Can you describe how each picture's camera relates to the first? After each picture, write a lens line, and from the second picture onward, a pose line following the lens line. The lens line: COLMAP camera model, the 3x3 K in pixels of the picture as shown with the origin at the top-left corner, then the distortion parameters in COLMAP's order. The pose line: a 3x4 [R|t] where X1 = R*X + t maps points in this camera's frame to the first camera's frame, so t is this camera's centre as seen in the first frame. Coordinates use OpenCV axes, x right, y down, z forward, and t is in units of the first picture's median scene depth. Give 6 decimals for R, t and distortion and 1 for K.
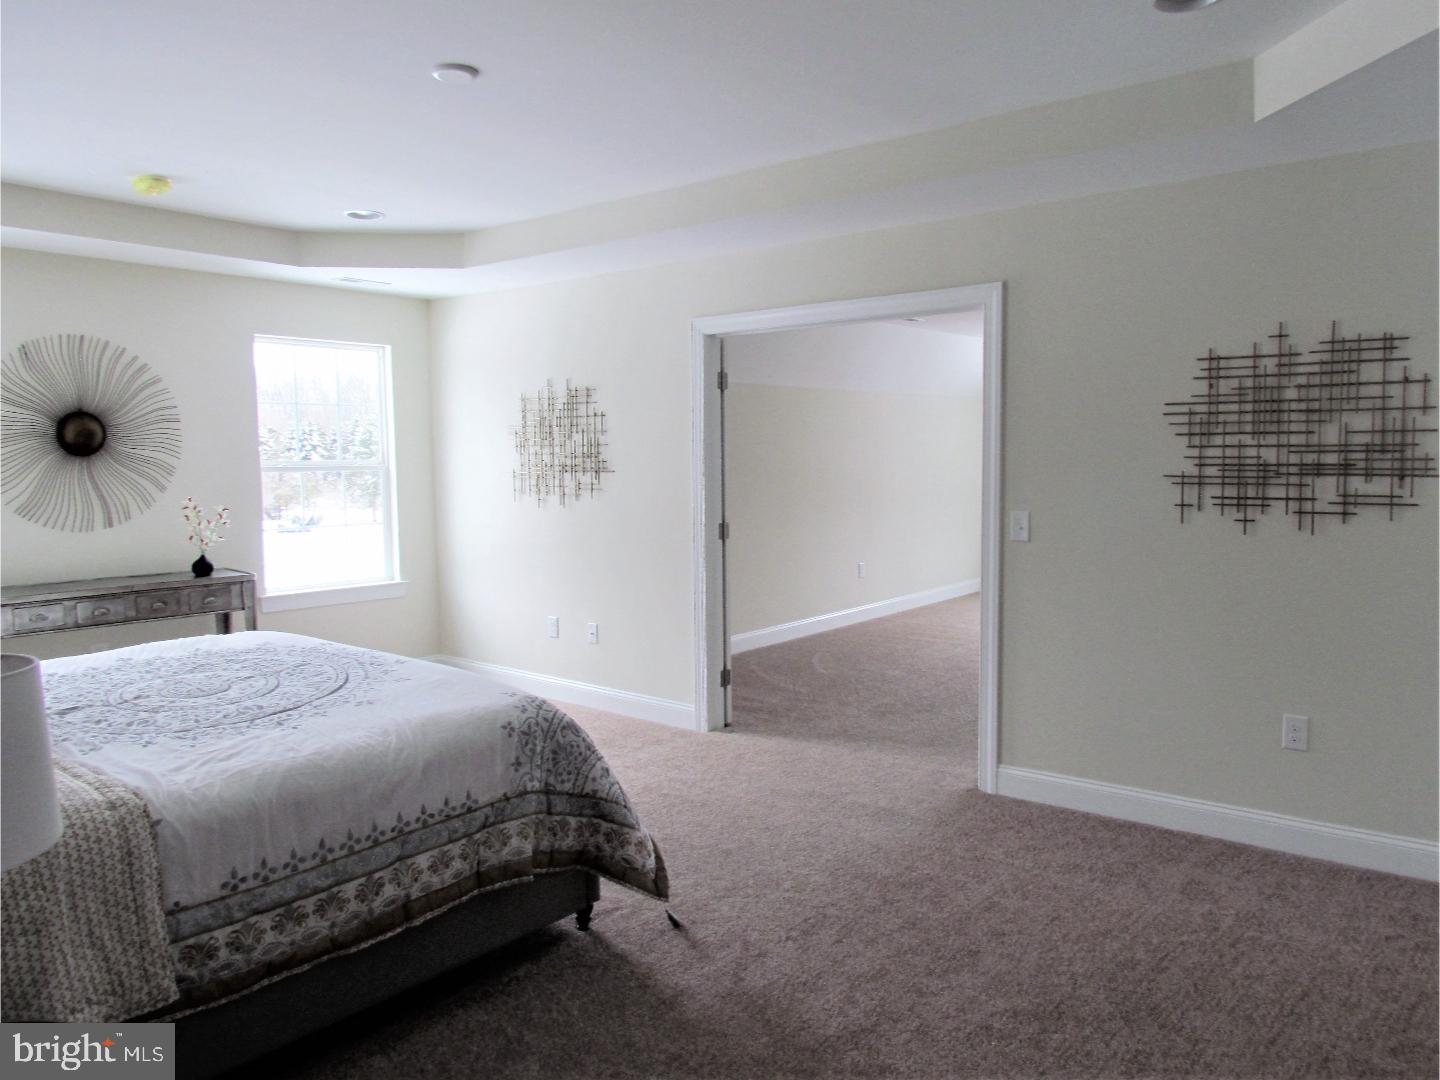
lens RADIAL K [[1022.5, 0, 732.8], [0, 1022.5, 541.3], [0, 0, 1]] dist [-0.020378, -0.000230]
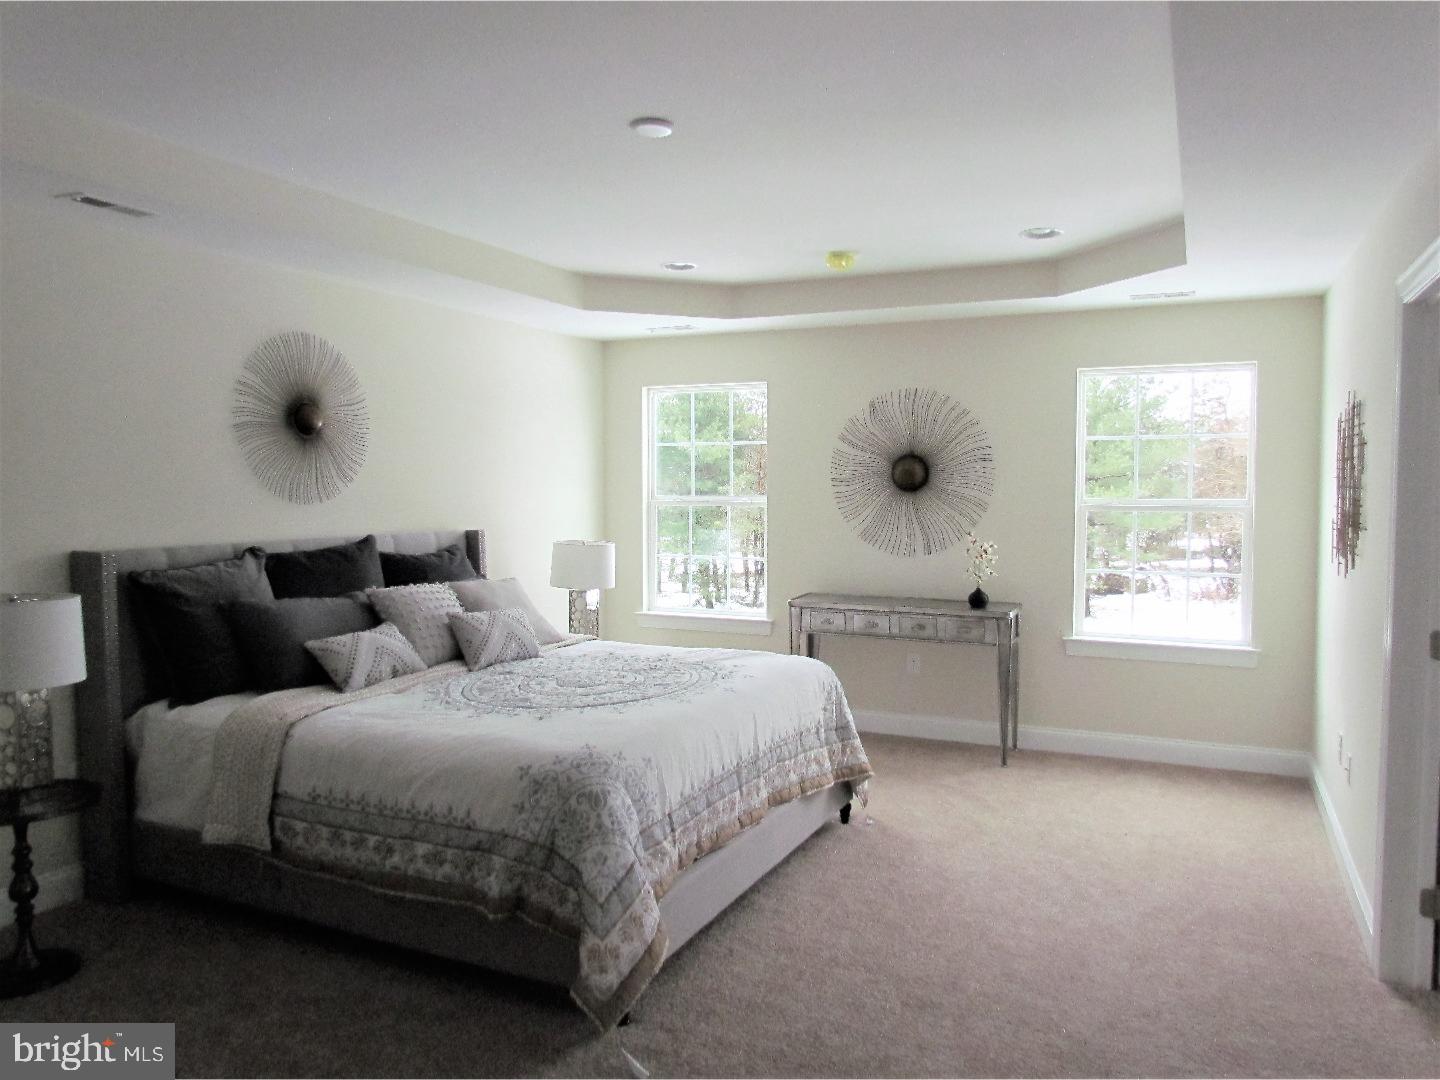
lens RADIAL K [[1022.5, 0, 730.7], [0, 1022.5, 538.6], [0, 0, 1]] dist [-0.020378, -0.000230]
pose [[0.241756, 0.062111, -0.968347, 0.816274], [-0.086876, 0.995327, 0.042152, -0.112491], [0.966440, 0.073936, 0.246022, 0.932976]]
